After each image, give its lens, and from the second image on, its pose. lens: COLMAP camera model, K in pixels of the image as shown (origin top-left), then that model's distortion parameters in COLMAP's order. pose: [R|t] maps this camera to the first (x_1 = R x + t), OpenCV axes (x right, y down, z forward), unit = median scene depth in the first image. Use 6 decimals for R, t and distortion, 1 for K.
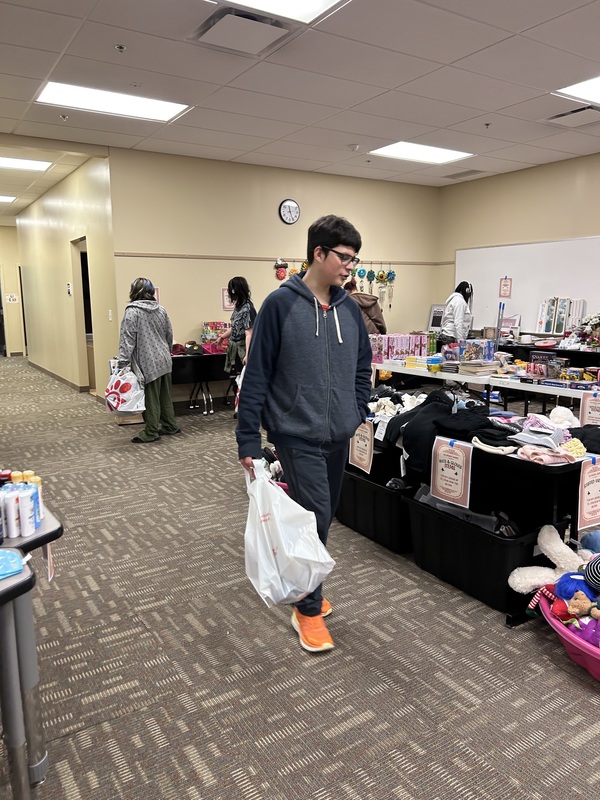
lens RADIAL K [[606.9, 0, 299.3], [0, 606.9, 406.7], [0, 0, 1]] dist [0.057507, -0.010267]
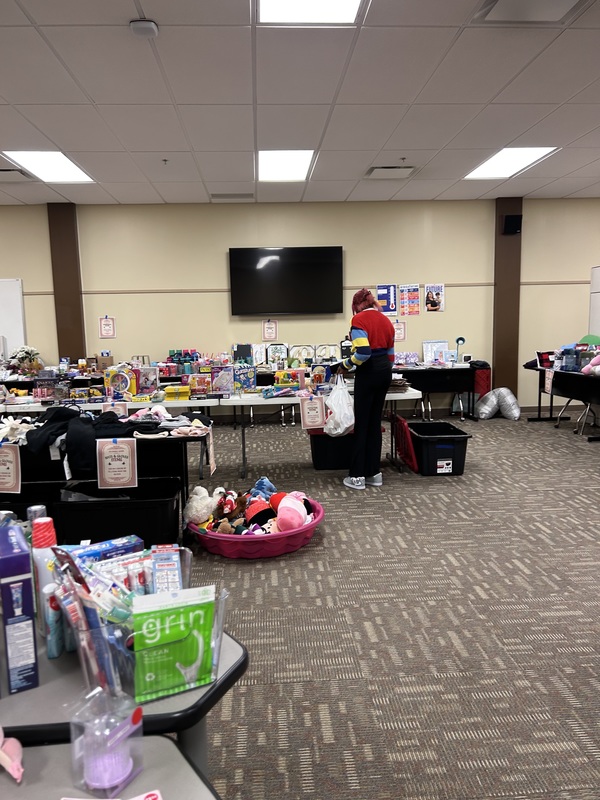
lens RADIAL K [[606.9, 0, 301.3], [0, 606.9, 400.1], [0, 0, 1]] dist [0.057507, -0.010267]
pose [[0.473514, -0.105840, 0.874404, -0.956066], [0.173853, 0.984454, 0.025015, 0.016924], [-0.863458, 0.140173, 0.484553, 0.054715]]
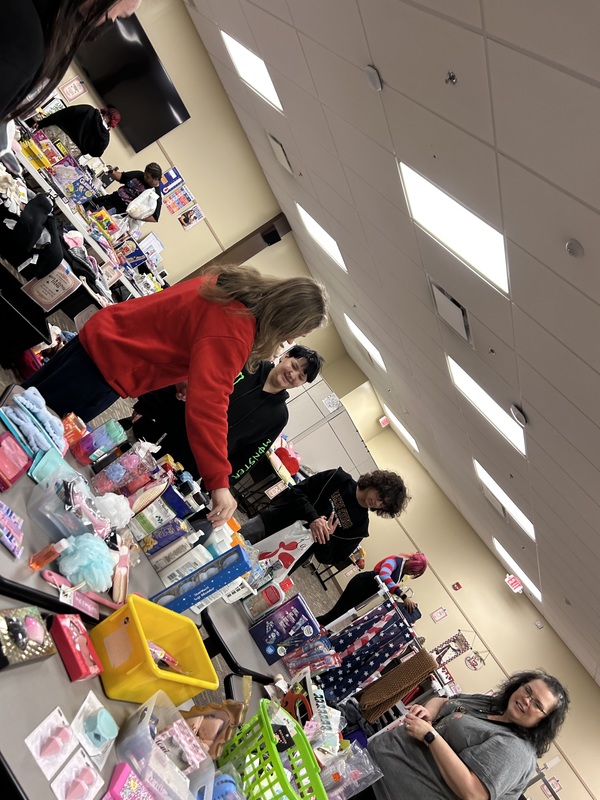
lens RADIAL K [[606.9, 0, 299.6], [0, 606.9, 403.3], [0, 0, 1]] dist [0.057507, -0.010267]
pose [[-0.208177, -0.269534, 0.940220, -1.682562], [-0.723021, 0.689799, 0.037659, -0.219927], [-0.658713, -0.671959, -0.338479, 1.337667]]
